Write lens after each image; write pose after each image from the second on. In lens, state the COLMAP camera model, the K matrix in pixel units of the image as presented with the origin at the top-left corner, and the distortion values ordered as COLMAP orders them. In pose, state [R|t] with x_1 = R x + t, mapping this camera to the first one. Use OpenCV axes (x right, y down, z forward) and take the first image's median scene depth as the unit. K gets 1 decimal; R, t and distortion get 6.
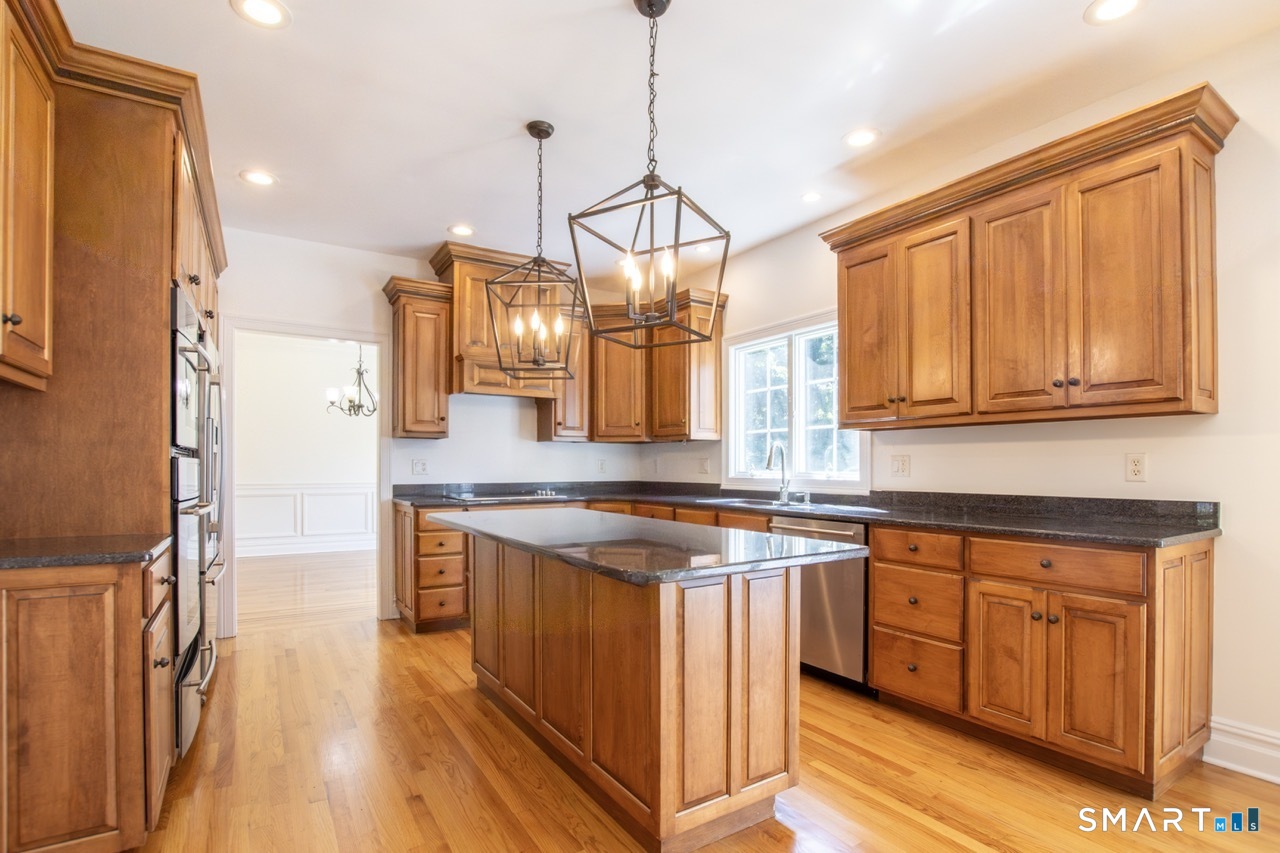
lens RADIAL K [[610.8, 0, 636.0], [0, 610.8, 464.8], [0, 0, 1]] dist [-0.011841, -0.000068]
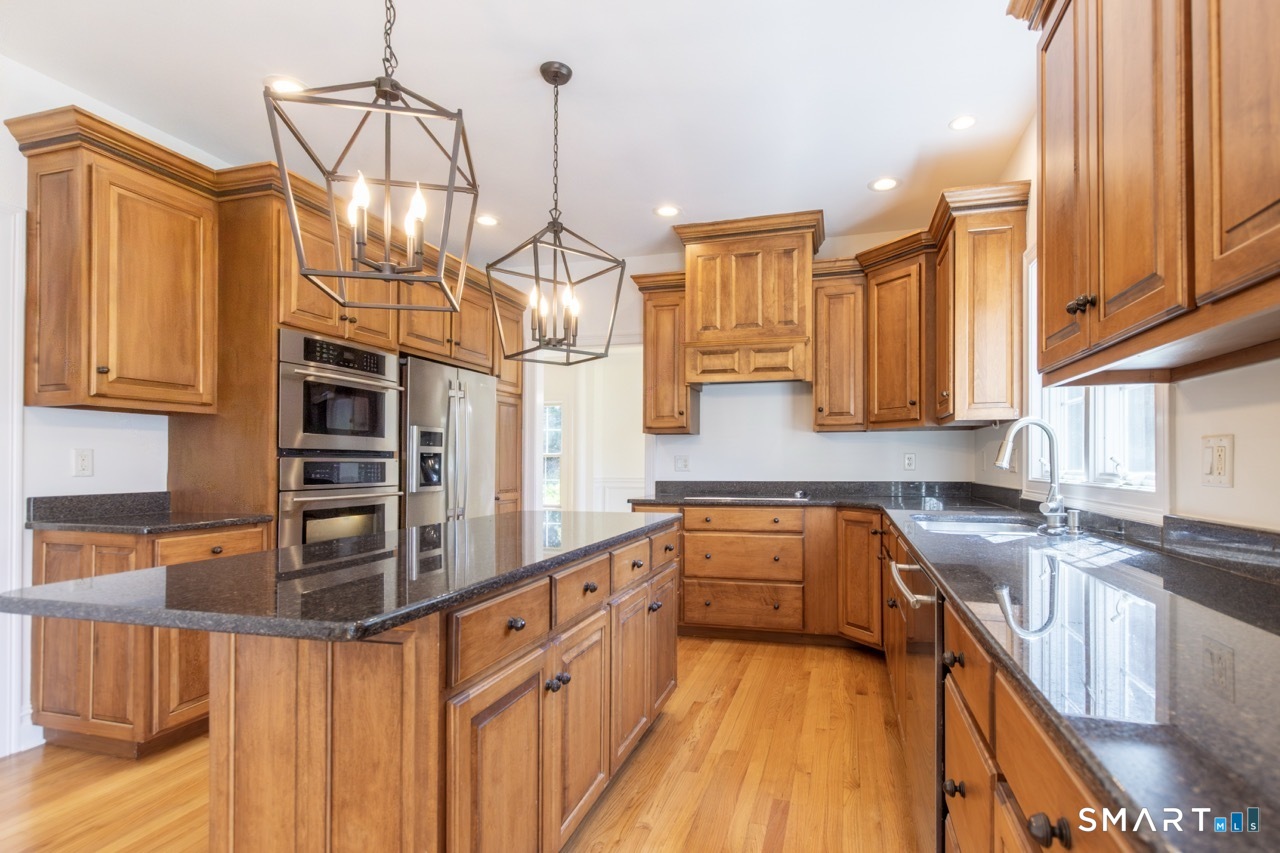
lens RADIAL K [[610.8, 0, 639.6], [0, 610.8, 455.3], [0, 0, 1]] dist [-0.011841, -0.000068]
pose [[0.688112, -0.010944, -0.725522, 0.332099], [0.006592, 0.999939, -0.008831, -0.000941], [0.725574, 0.001294, 0.688143, 0.297230]]
